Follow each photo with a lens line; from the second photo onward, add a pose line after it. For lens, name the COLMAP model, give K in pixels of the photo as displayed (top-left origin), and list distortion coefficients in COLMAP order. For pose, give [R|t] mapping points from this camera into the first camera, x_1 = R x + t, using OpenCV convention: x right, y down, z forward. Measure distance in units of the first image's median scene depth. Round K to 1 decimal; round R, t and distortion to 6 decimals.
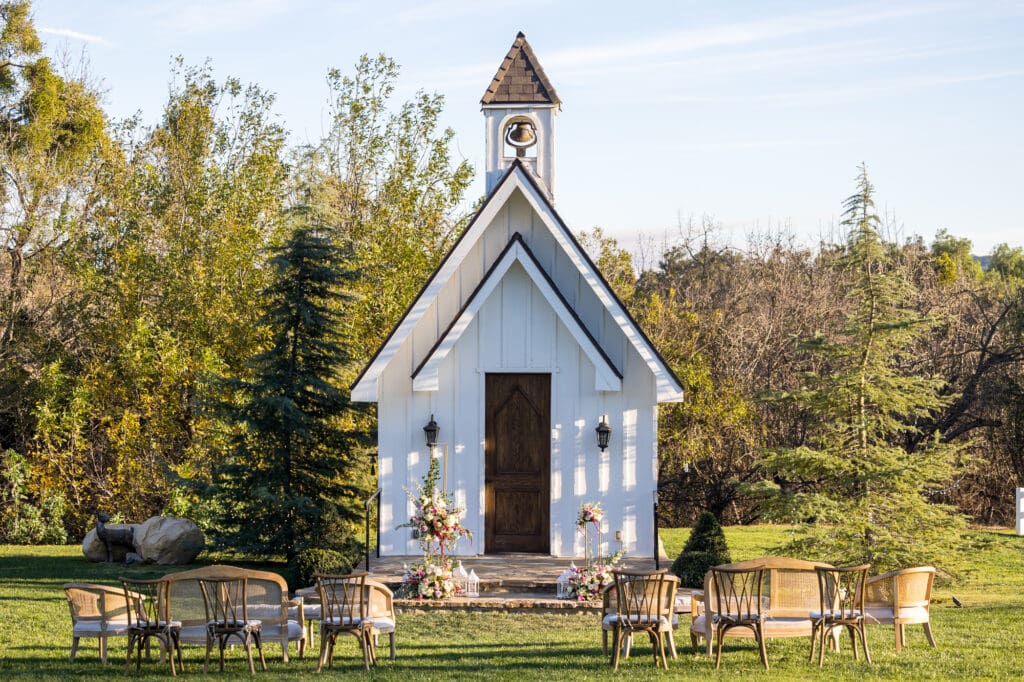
lens RADIAL K [[2225.7, 0, 511.8], [0, 2225.7, 341.2], [0, 0, 1]] dist [0.044498, 0.000000]
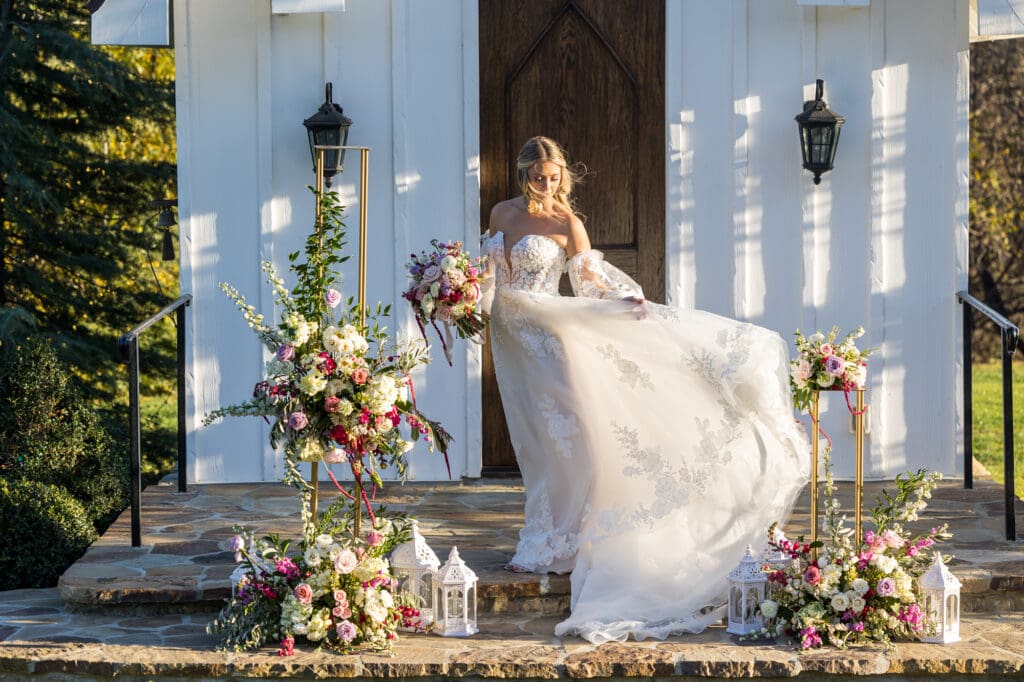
lens RADIAL K [[2225.7, 0, 512.2], [0, 2225.7, 340.8], [0, 0, 1]] dist [0.044498, 0.000000]
pose [[0.999699, -0.013346, 0.020576, -0.015718], [0.011640, 0.996652, 0.080929, 0.048491], [-0.021588, -0.080665, 0.996507, 0.692222]]
